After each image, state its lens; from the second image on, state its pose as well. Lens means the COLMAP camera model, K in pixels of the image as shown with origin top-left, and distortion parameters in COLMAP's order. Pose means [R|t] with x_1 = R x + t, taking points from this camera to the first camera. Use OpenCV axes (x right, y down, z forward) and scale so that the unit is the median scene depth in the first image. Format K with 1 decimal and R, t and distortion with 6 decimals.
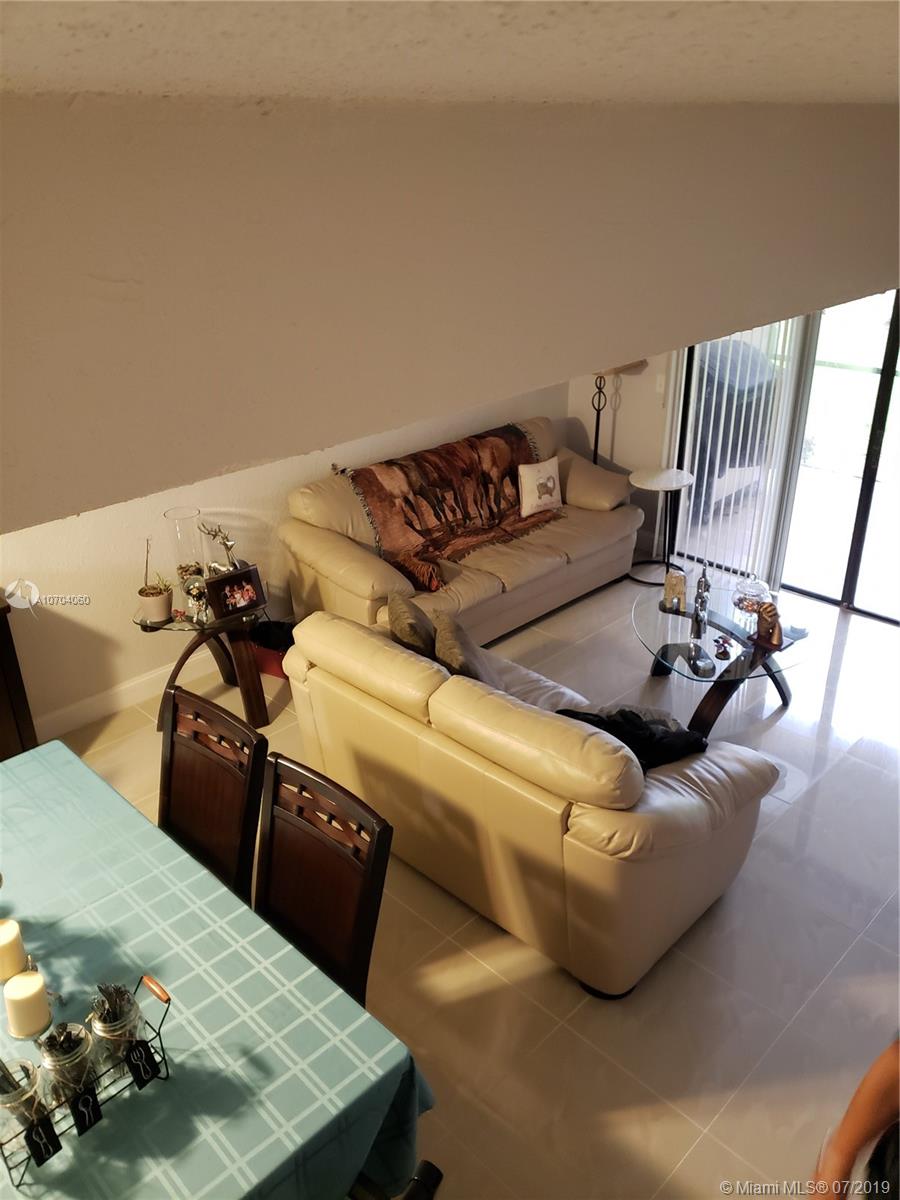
lens RADIAL K [[925.6, 0, 450.0], [0, 925.6, 600.0], [0, 0, 1]] dist [-0.000980, 0.001396]
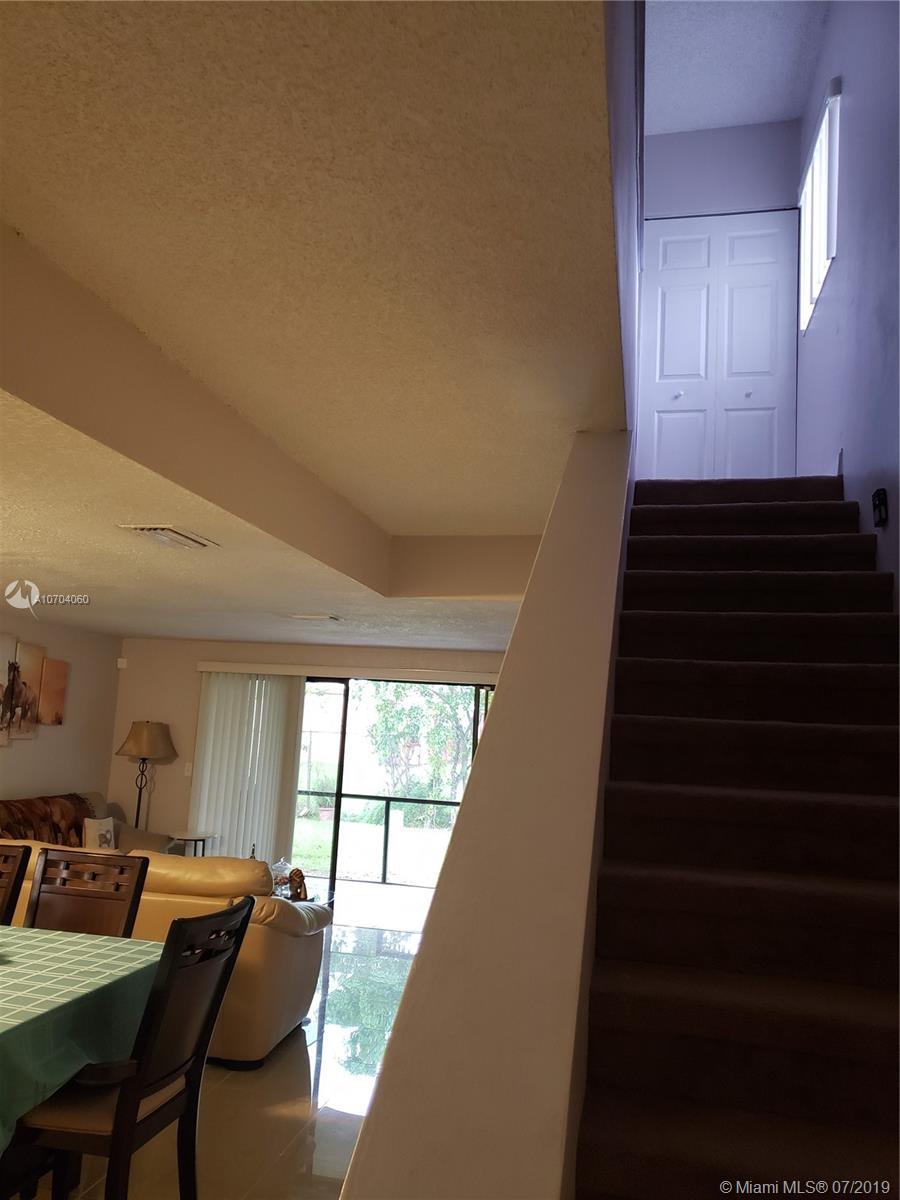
lens RADIAL K [[925.6, 0, 450.0], [0, 925.6, 600.0], [0, 0, 1]] dist [-0.000980, 0.001396]
pose [[0.830542, 0.138329, 0.539505, -0.226884], [0.186688, 0.843485, -0.503668, 0.322300], [-0.524736, 0.519036, 0.674725, -0.246539]]
